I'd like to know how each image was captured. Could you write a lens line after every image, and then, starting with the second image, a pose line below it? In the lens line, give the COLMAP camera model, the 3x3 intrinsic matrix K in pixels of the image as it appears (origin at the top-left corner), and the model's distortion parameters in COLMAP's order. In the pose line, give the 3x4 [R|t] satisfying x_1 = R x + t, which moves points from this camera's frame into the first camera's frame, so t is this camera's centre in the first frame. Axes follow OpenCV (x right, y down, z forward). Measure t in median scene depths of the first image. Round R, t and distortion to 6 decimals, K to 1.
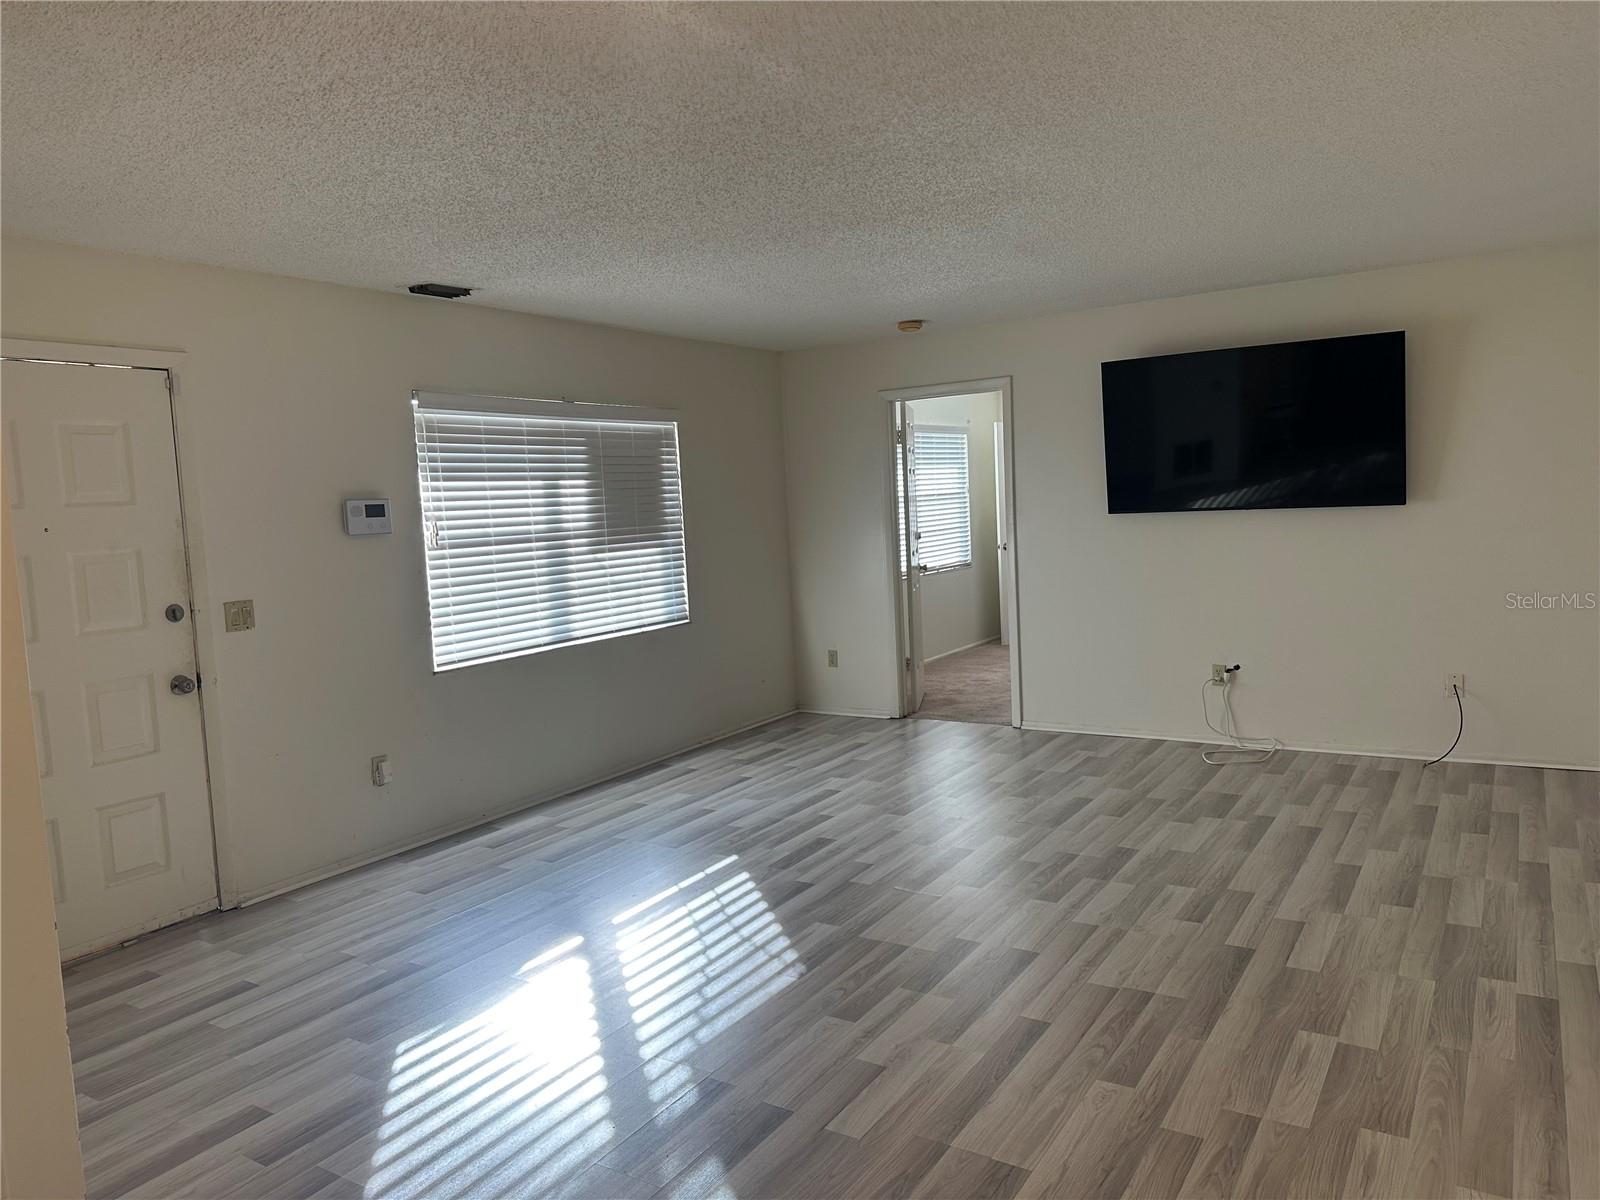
lens RADIAL K [[1123.8, 0, 782.5], [0, 1123.8, 599.3], [0, 0, 1]] dist [0.119957, -0.170838]
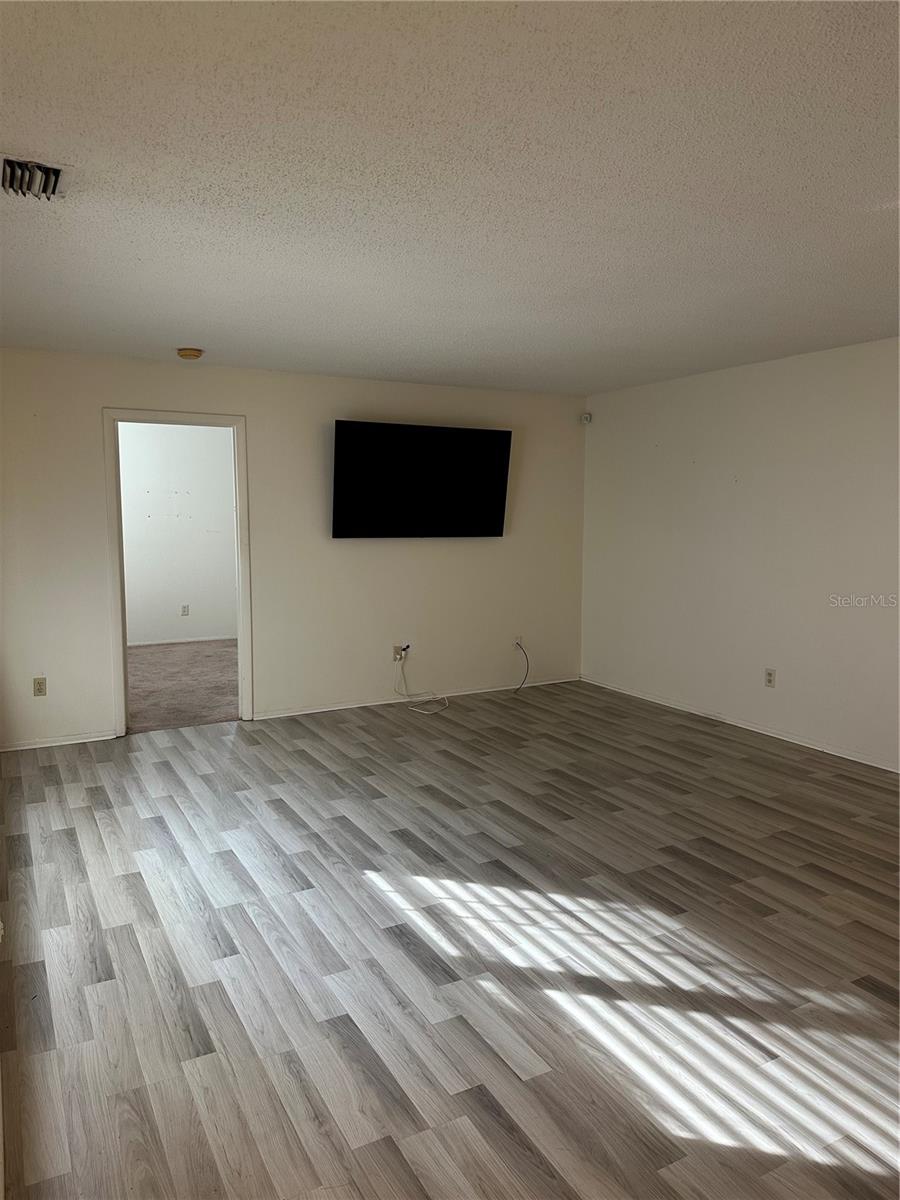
lens RADIAL K [[844.6, 0, 454.9], [0, 844.6, 612.4], [0, 0, 1]] dist [0.189229, -0.383123]
pose [[0.469179, -0.059410, 0.881102, -0.596026], [0.055260, 0.997754, 0.037850, -0.024008], [-0.881372, 0.030931, 0.471409, 0.510745]]
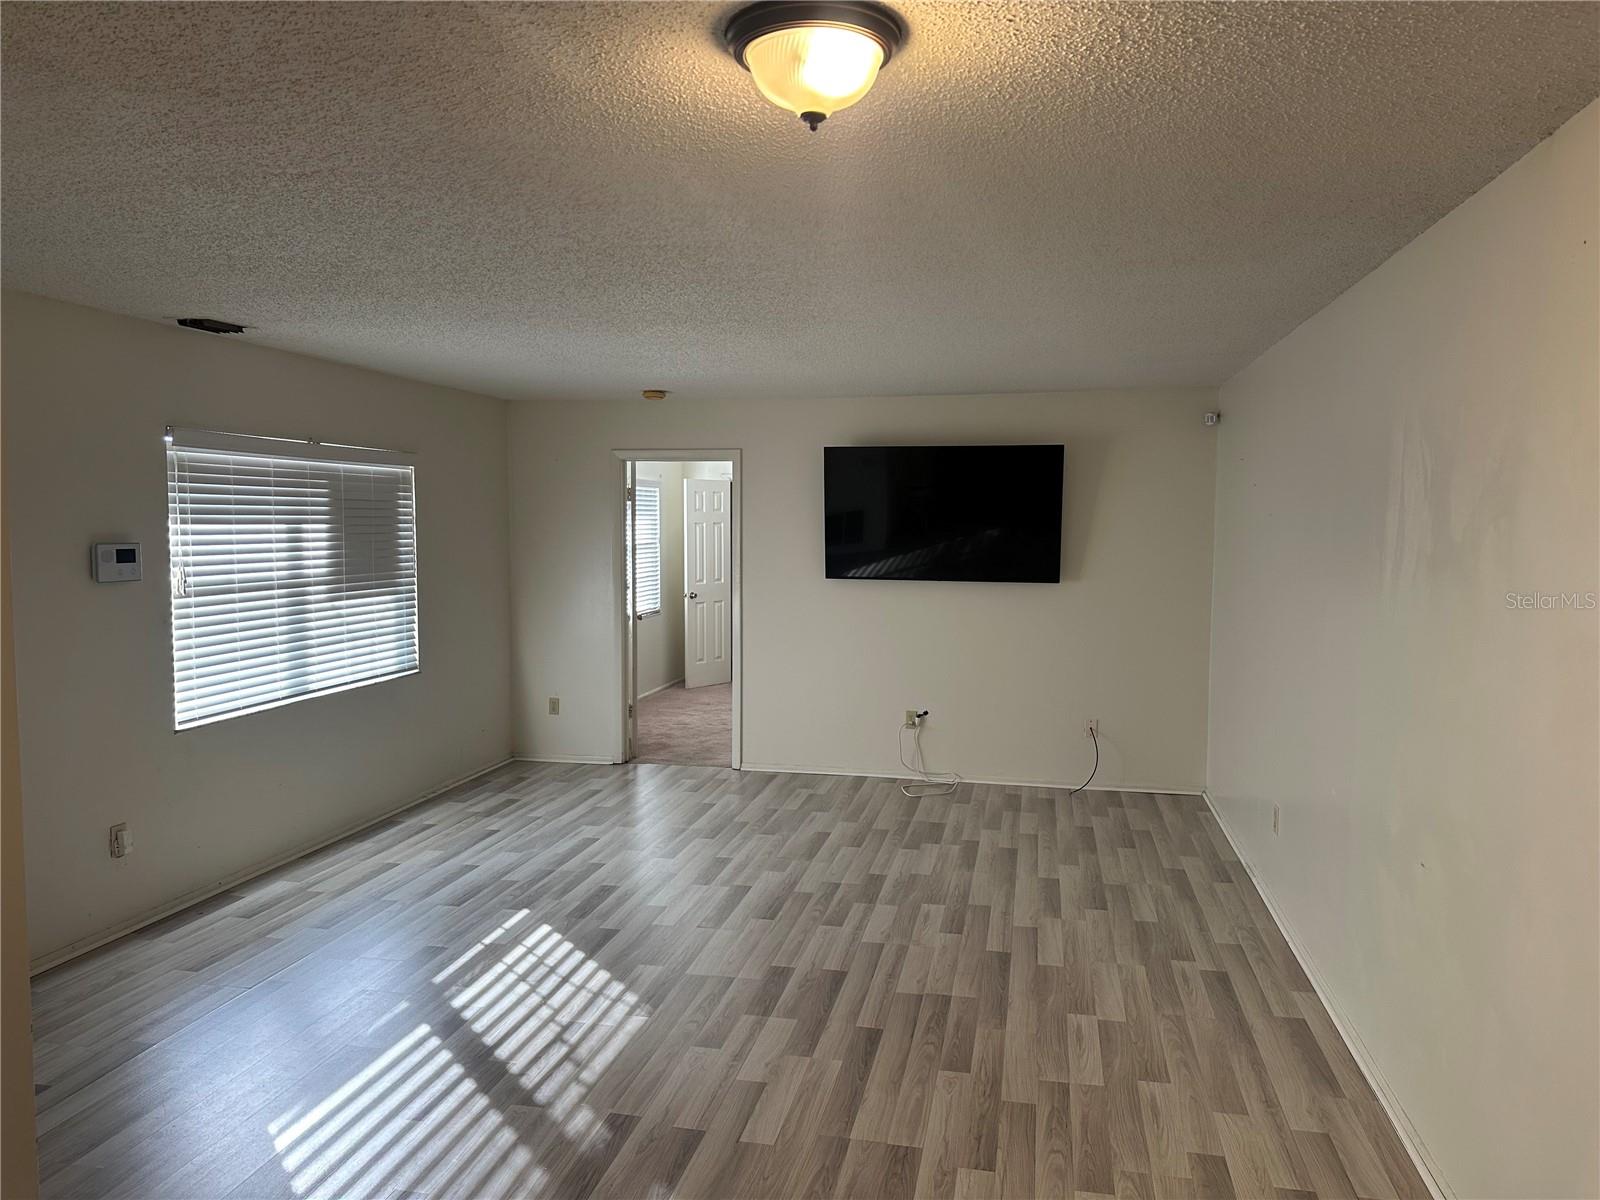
lens RADIAL K [[1126.1, 0, 800.0], [0, 1126.1, 600.0], [0, 0, 1]] dist [0.189229, -0.383123]
pose [[0.932884, 0.027521, 0.359124, -0.168720], [-0.017415, 0.999357, -0.031346, -0.020836], [-0.359756, 0.022988, 0.932763, -0.052549]]
